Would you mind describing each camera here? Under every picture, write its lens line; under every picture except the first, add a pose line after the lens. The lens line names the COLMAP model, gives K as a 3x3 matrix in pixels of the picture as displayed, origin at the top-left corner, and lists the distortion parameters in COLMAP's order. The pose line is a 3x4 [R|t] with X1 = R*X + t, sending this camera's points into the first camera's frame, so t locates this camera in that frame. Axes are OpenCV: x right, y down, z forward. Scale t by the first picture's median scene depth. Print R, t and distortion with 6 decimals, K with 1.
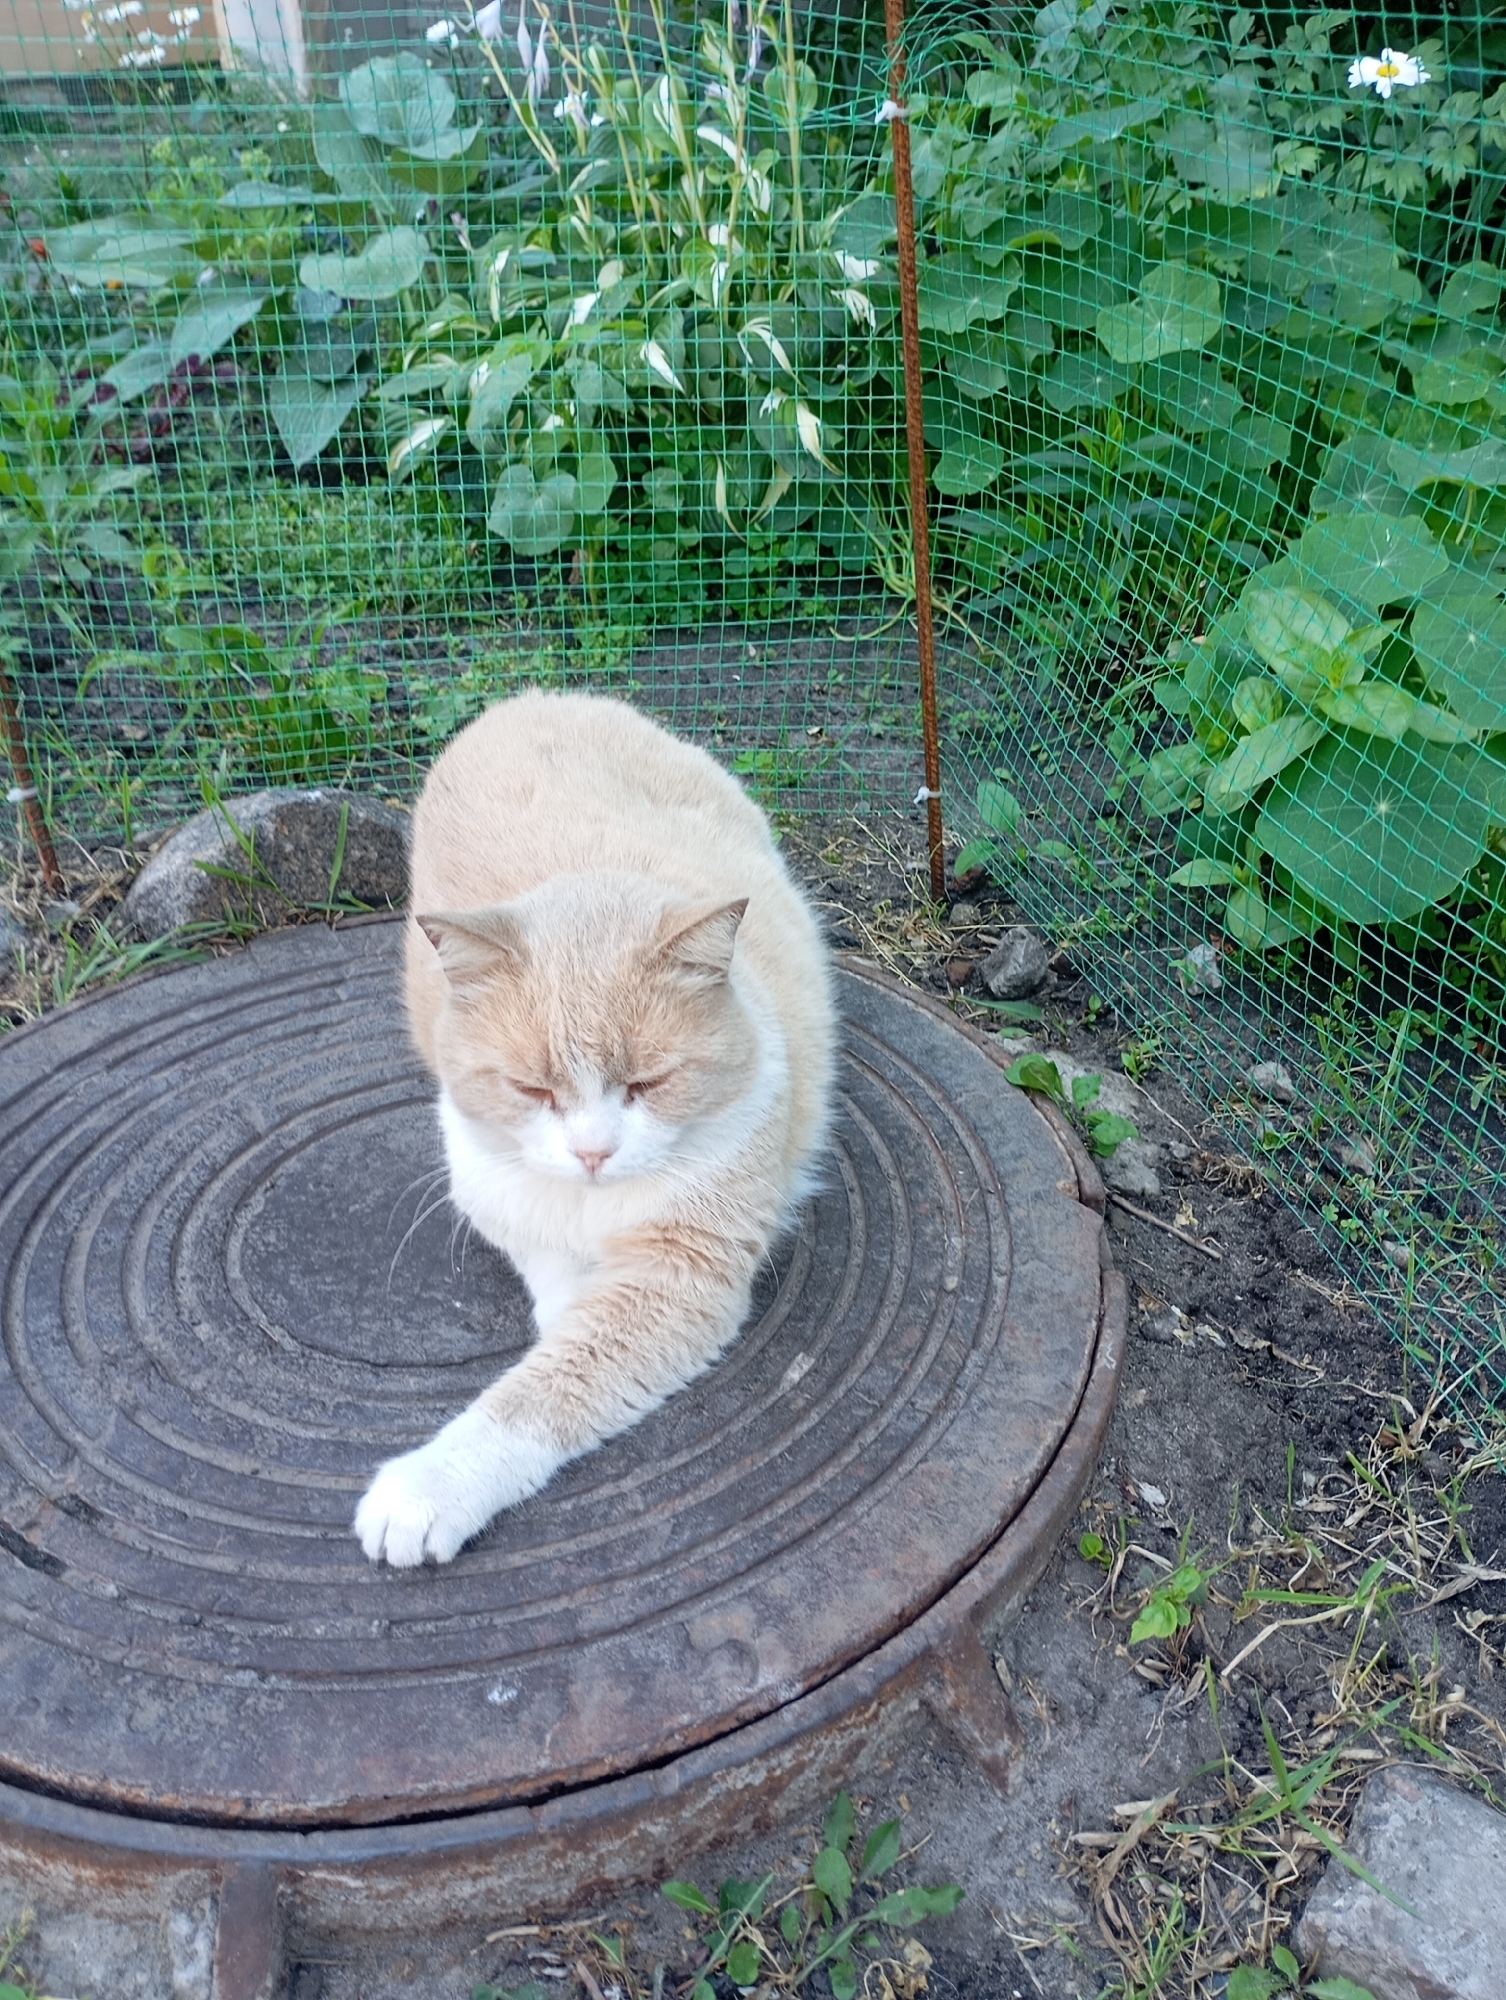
lens RADIAL K [[1688.6, 0, 743.0], [0, 1688.6, 945.7], [0, 0, 1]] dist [0.076998, -0.113716]
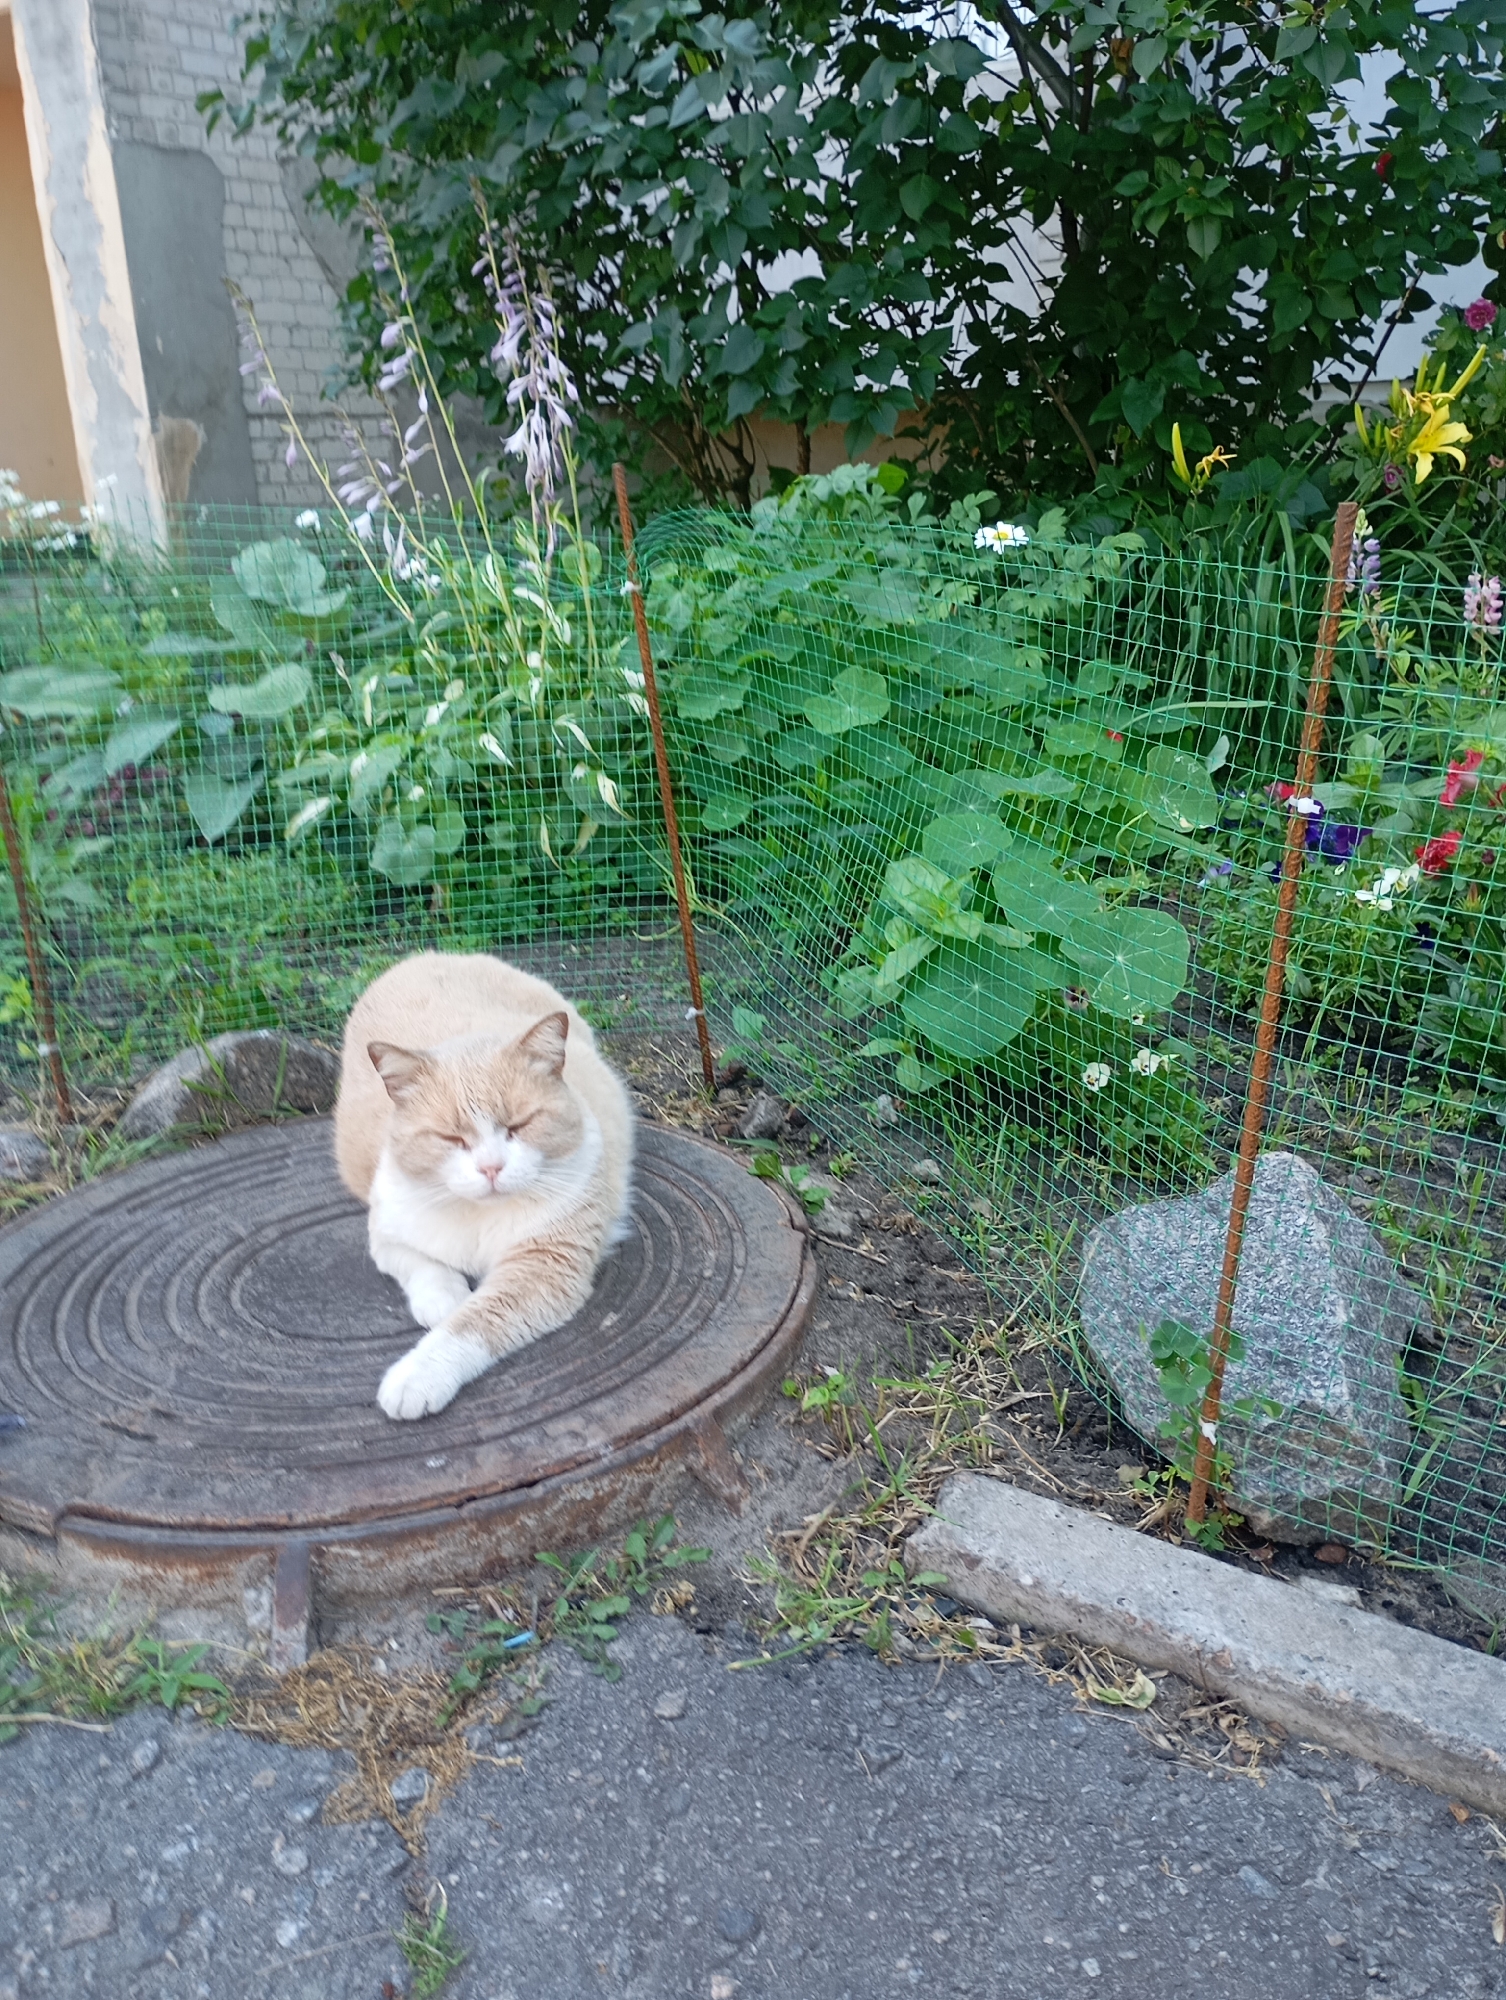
lens RADIAL K [[1627.3, 0, 758.8], [0, 1627.3, 925.6], [0, 0, 1]] dist [0.038604, -0.001090]
pose [[0.992384, -0.054898, 0.110275, 0.010381], [0.078744, 0.971132, -0.225170, 0.114923], [-0.094730, 0.232138, 0.968059, -0.272207]]
